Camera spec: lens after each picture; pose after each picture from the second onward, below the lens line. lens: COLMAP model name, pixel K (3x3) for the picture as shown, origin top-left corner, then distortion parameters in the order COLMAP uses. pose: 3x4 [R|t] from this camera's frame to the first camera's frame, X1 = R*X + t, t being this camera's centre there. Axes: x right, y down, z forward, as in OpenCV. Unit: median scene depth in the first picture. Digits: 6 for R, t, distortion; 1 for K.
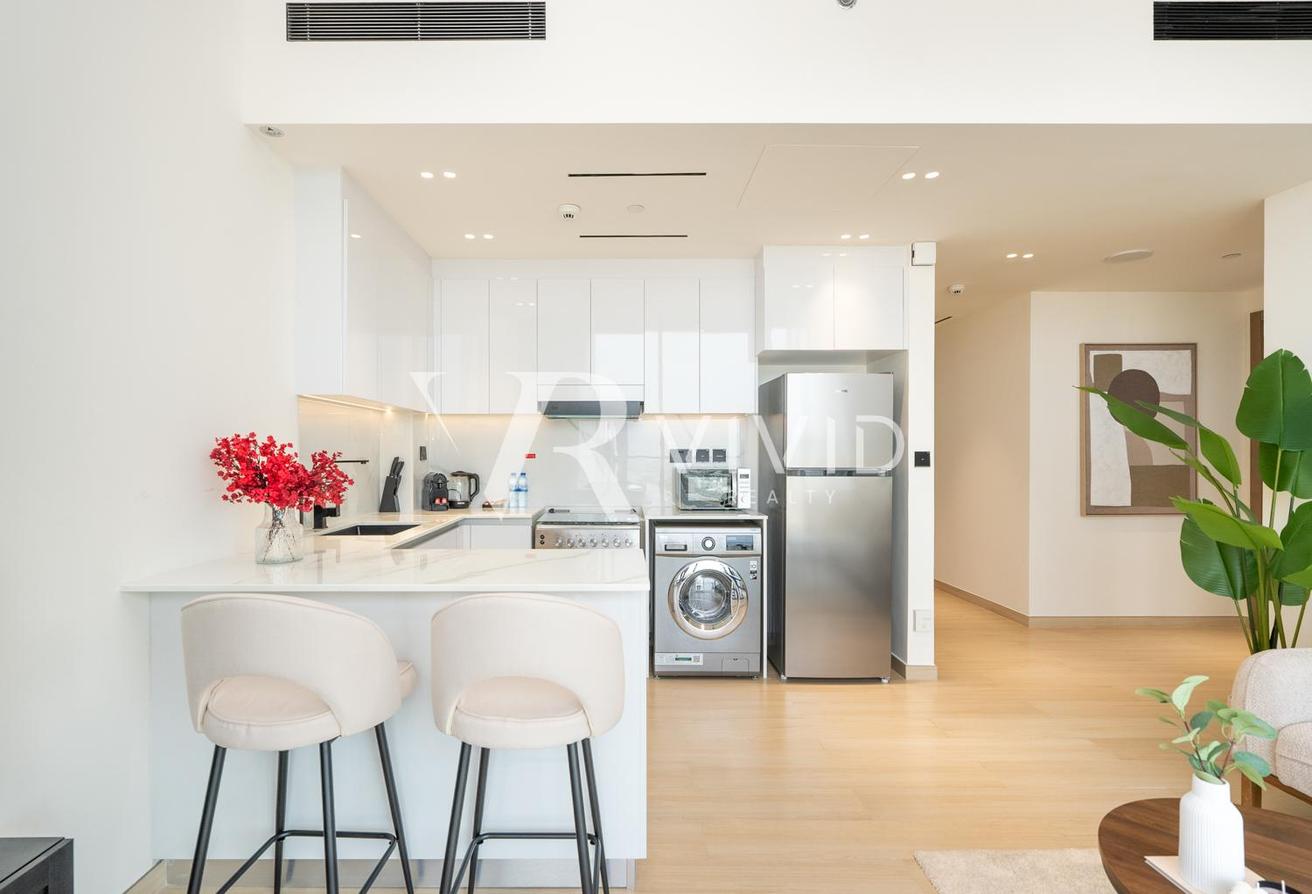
lens RADIAL K [[611.4, 0, 607.2], [0, 611.4, 449.5], [0, 0, 1]] dist [0.018901, -0.000117]
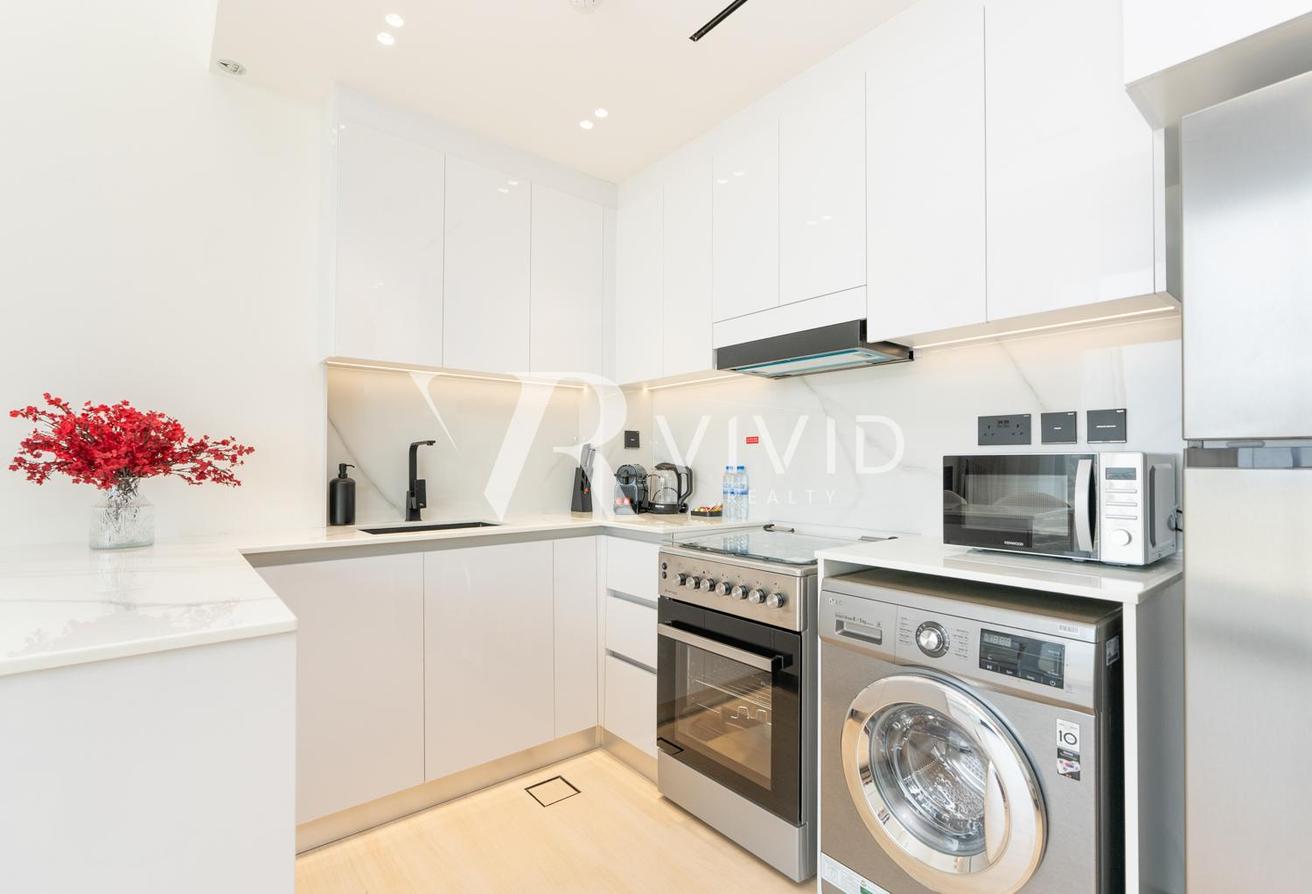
lens RADIAL K [[611.4, 0, 607.2], [0, 611.4, 449.5], [0, 0, 1]] dist [0.018901, -0.000117]
pose [[0.631127, -0.012979, -0.775571, 0.297367], [0.003636, 0.999899, -0.013774, 0.030735], [0.775671, 0.005873, 0.631110, 0.504736]]
